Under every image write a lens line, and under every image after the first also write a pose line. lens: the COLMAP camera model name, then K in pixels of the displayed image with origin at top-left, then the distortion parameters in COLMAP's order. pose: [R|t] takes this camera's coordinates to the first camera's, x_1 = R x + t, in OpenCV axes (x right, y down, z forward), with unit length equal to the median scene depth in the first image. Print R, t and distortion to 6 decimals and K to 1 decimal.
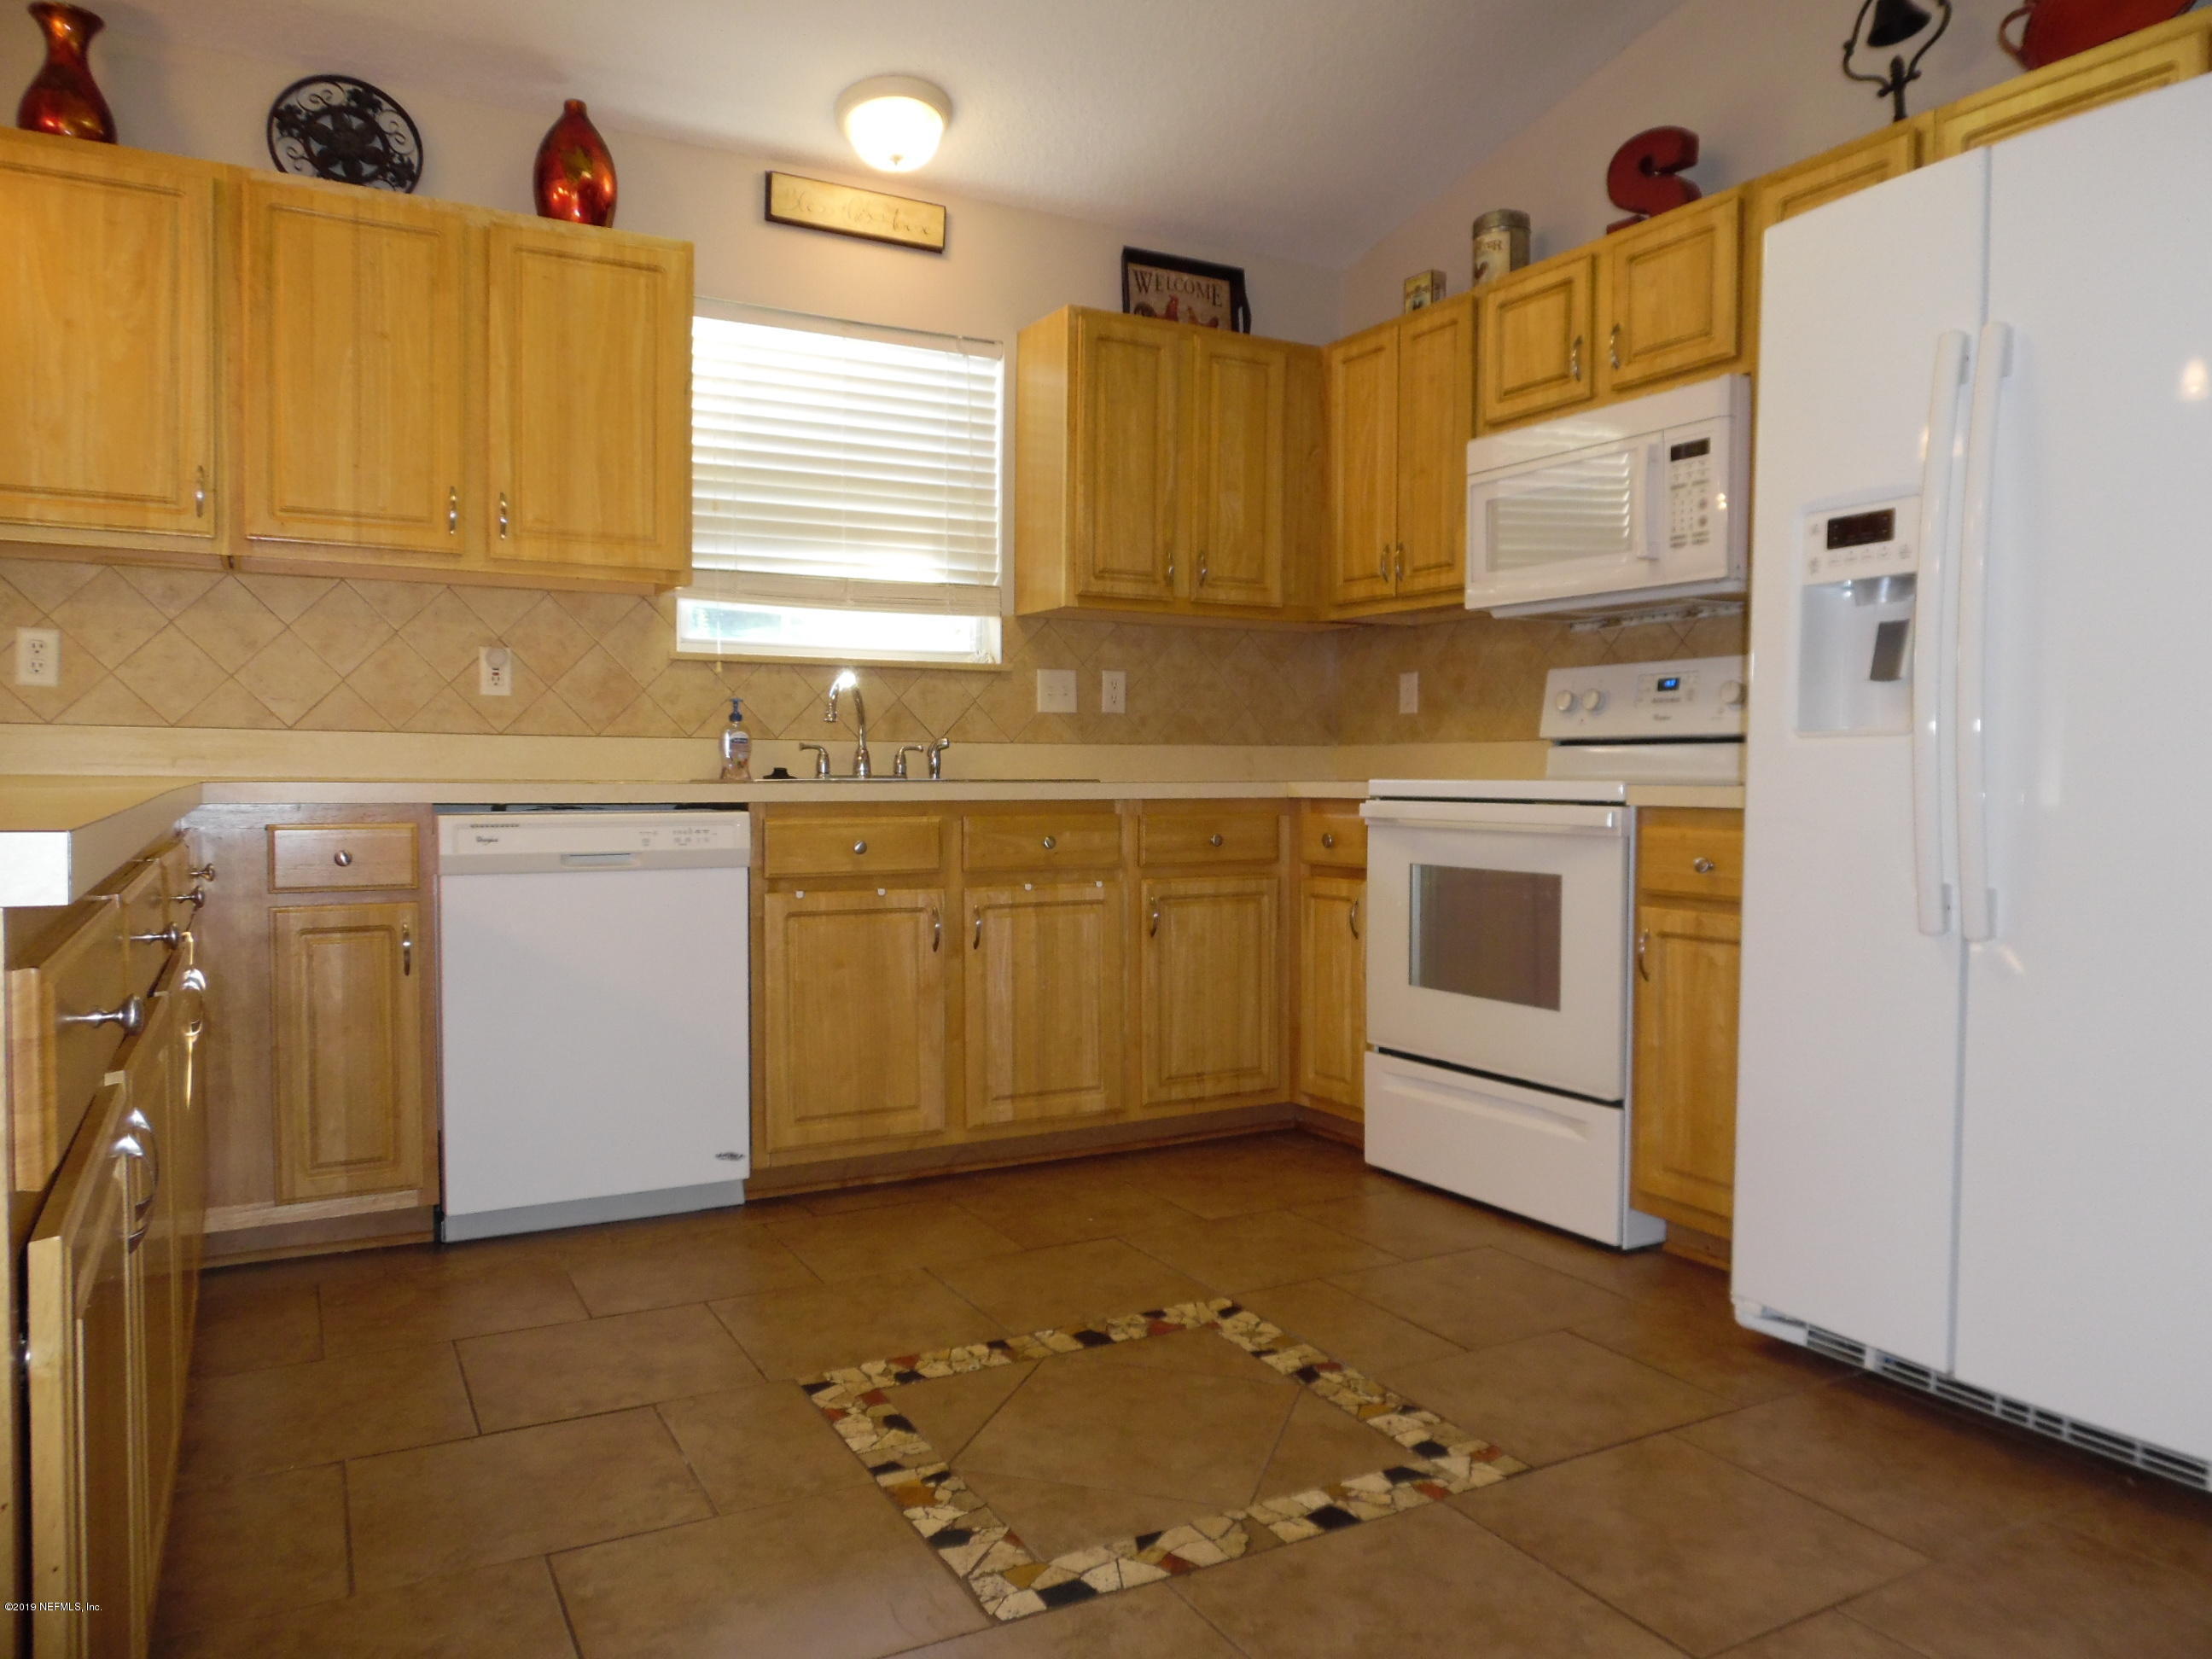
lens RADIAL K [[1561.7, 0, 1118.7], [0, 1561.7, 828.3], [0, 0, 1]] dist [-0.014872, -0.003250]
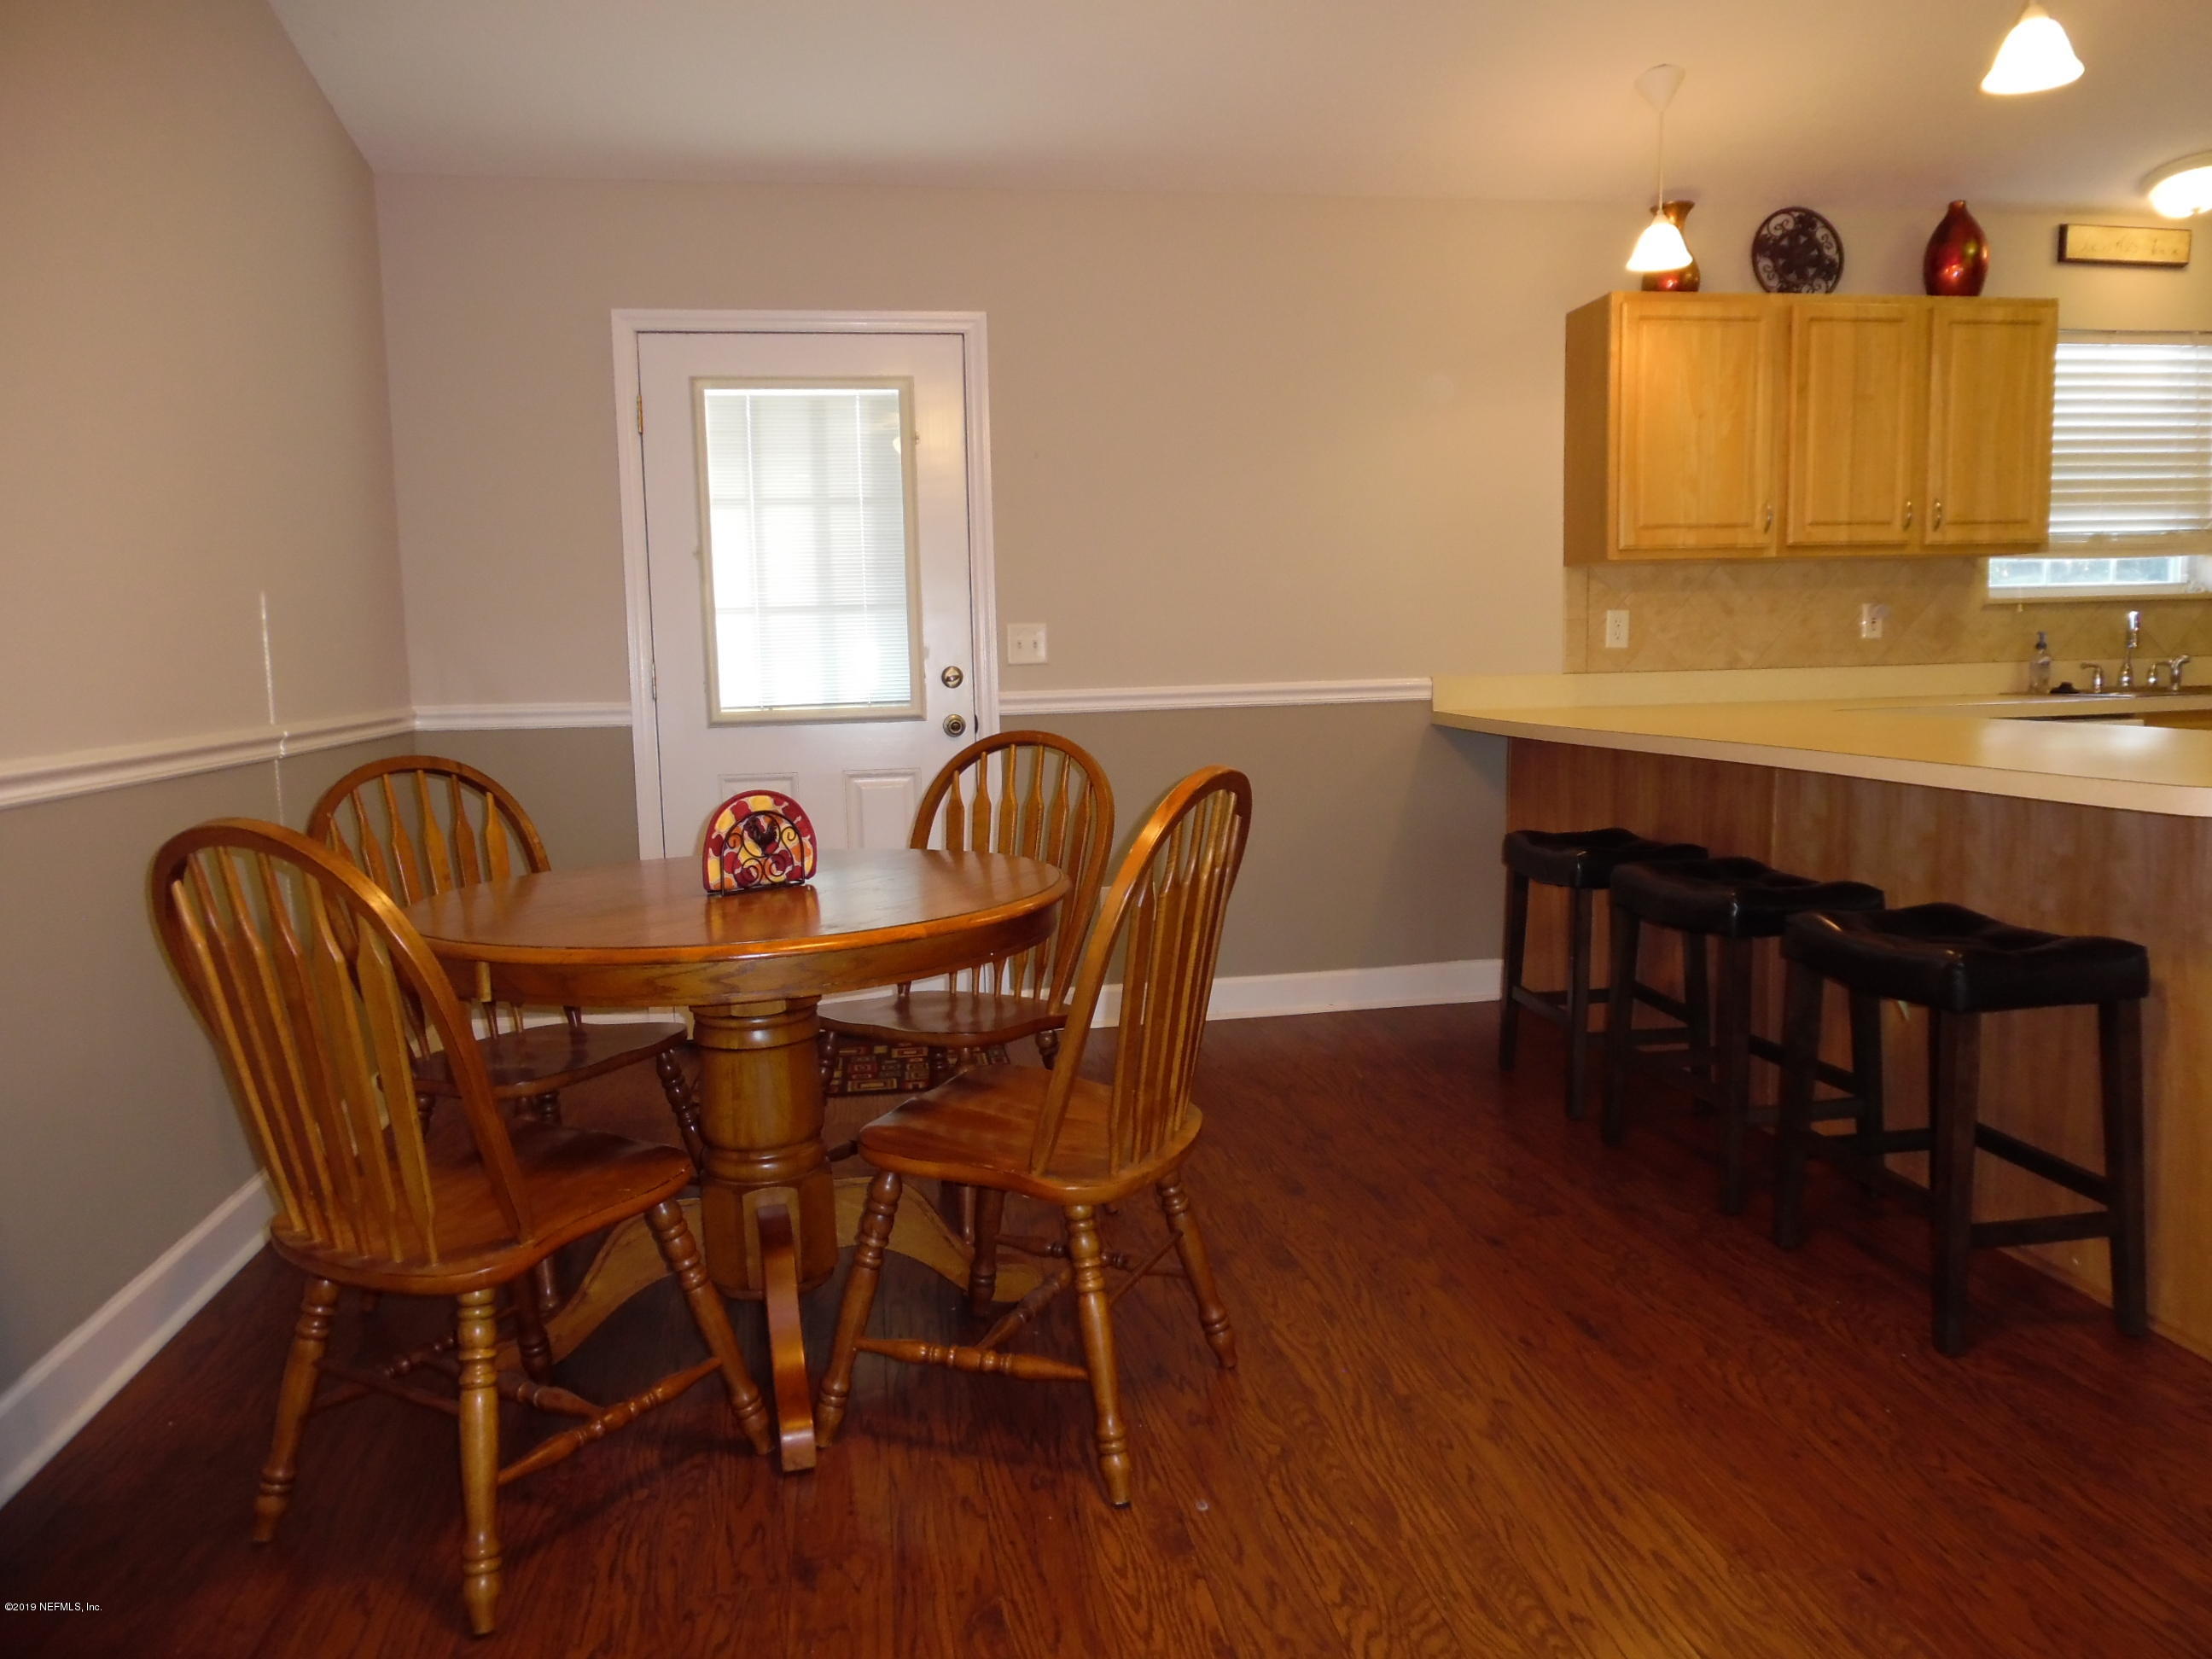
lens RADIAL K [[1561.7, 0, 1111.3], [0, 1561.7, 820.4], [0, 0, 1]] dist [-0.014872, -0.003250]
pose [[0.940748, 0.002389, -0.339098, -0.600564], [0.023726, 0.997061, 0.072849, -0.041784], [0.338275, -0.076578, 0.937926, -0.591228]]
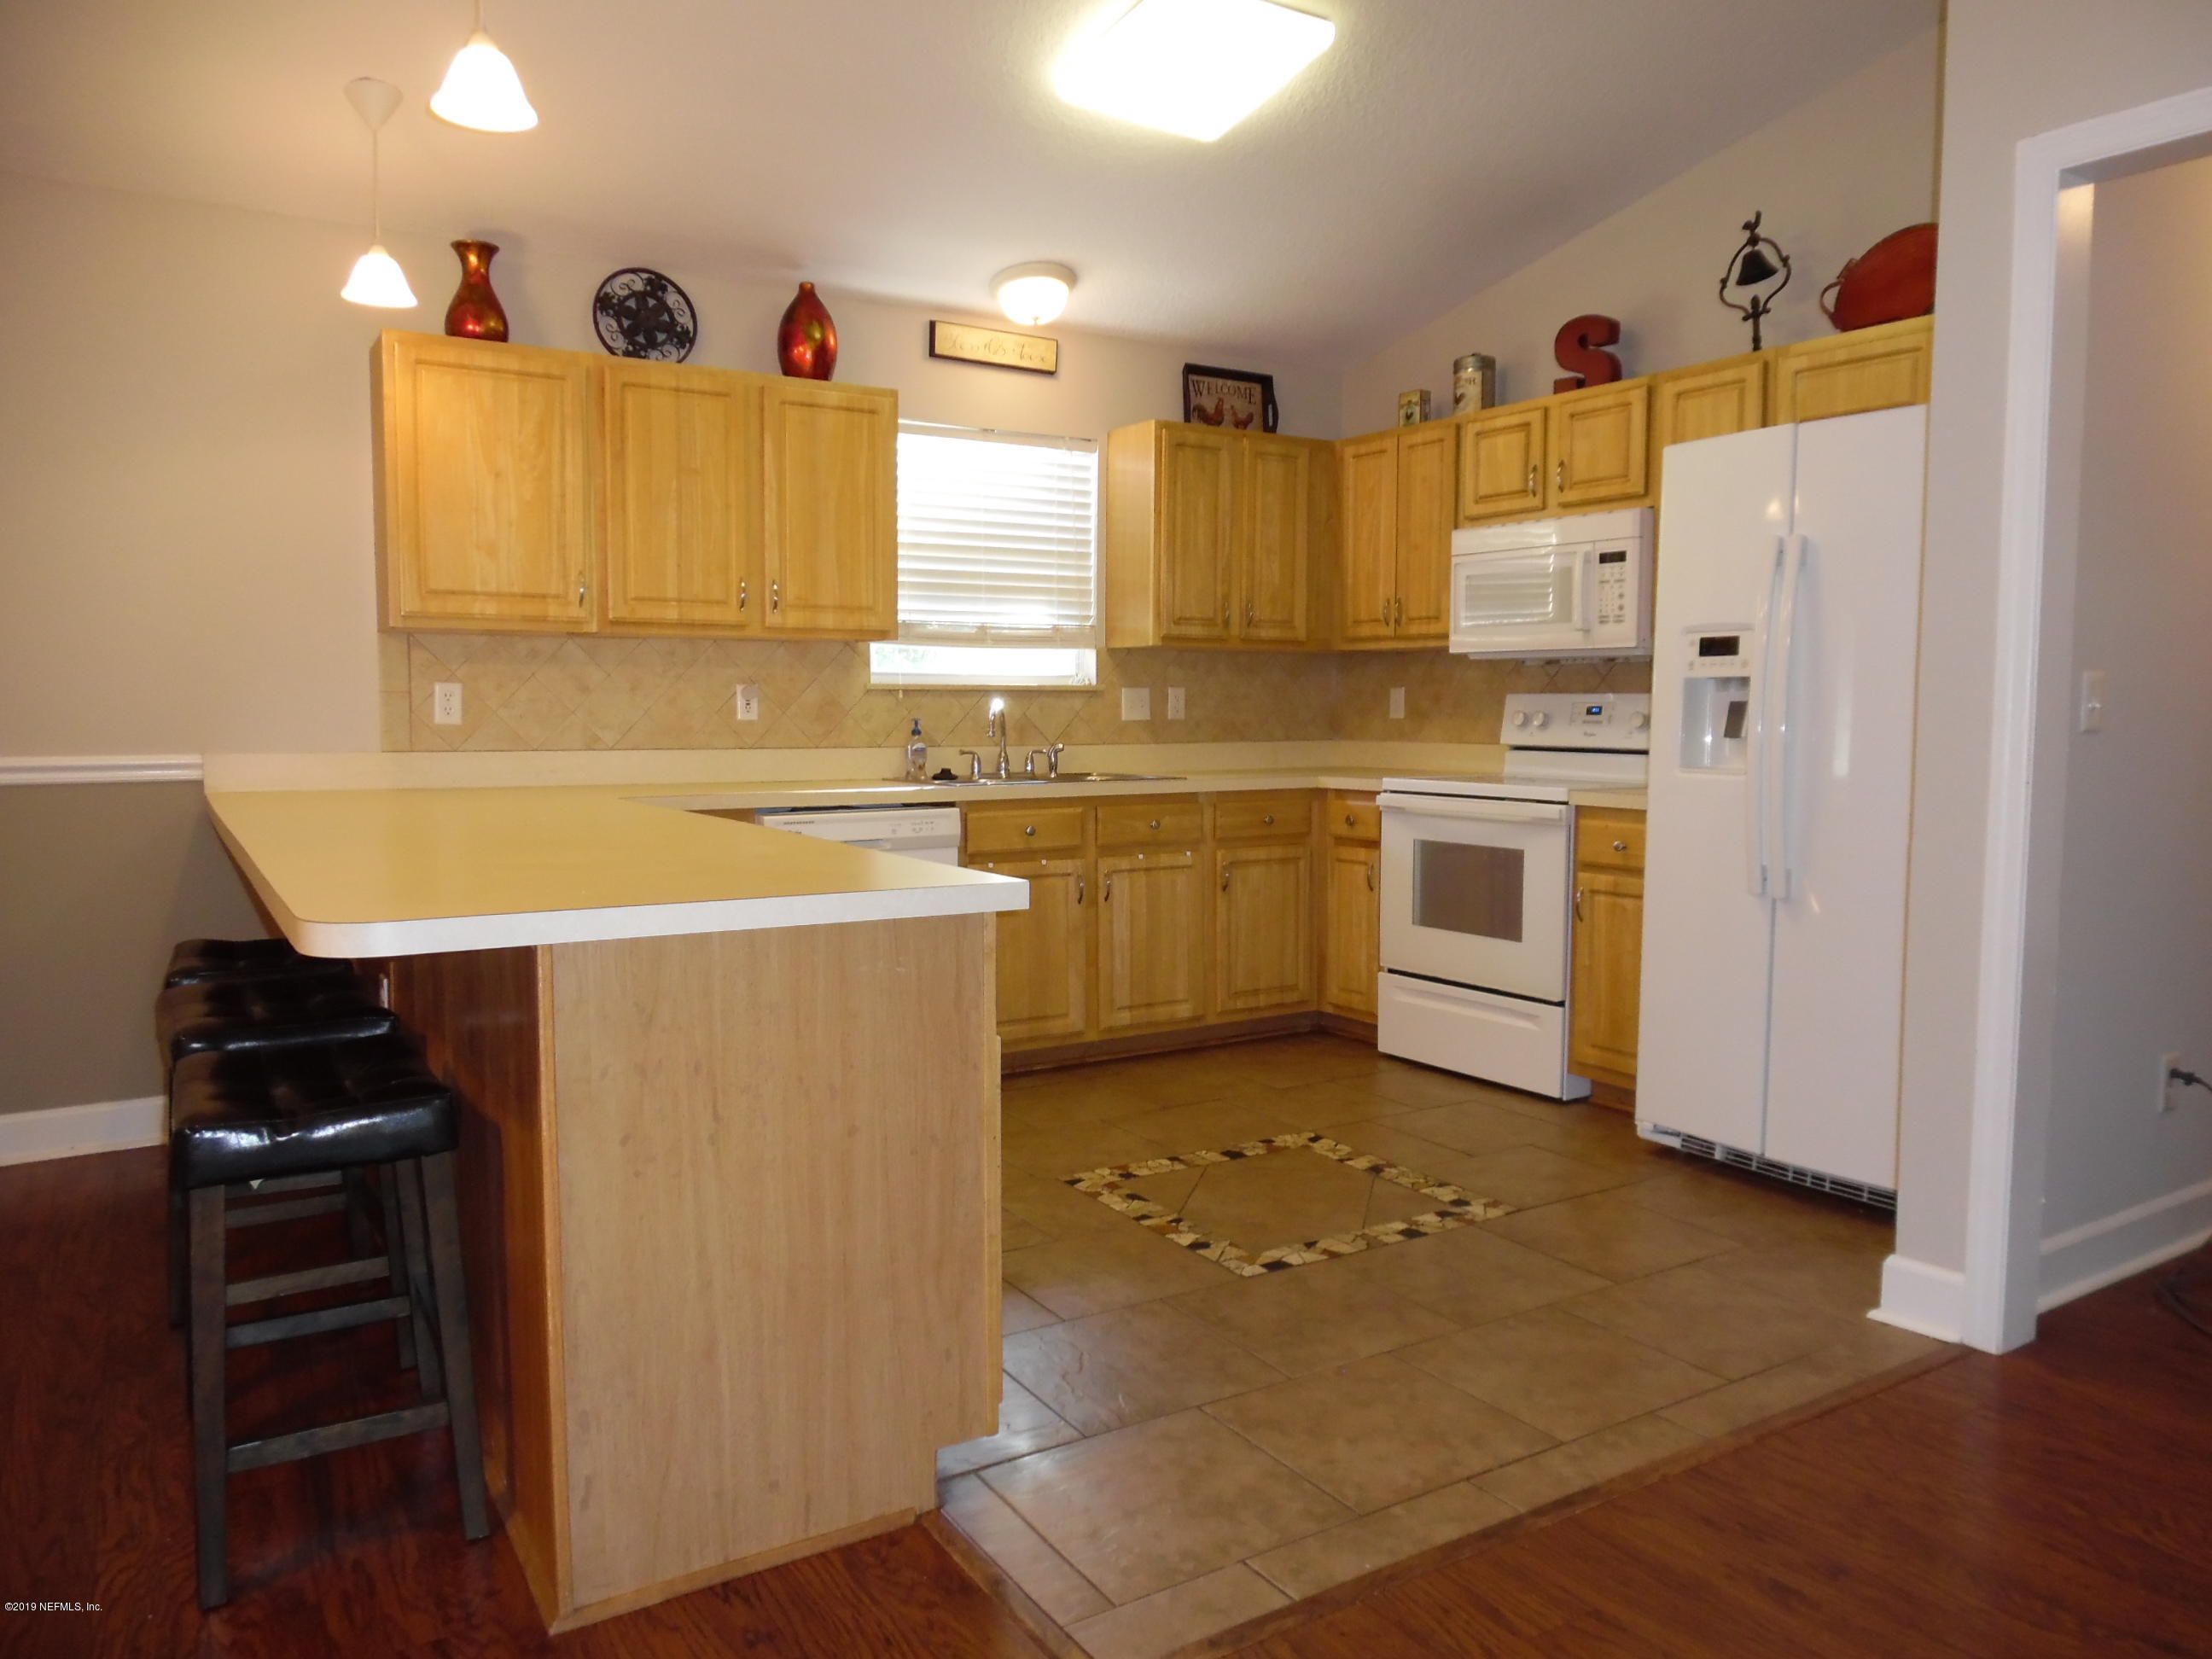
lens RADIAL K [[1561.7, 0, 1101.8], [0, 1561.7, 836.1], [0, 0, 1]] dist [-0.014872, -0.003250]
pose [[0.998926, -0.007954, 0.045657, -0.162157], [0.005696, 0.998763, 0.049392, -0.052266], [-0.045994, -0.049078, 0.997735, -0.403000]]
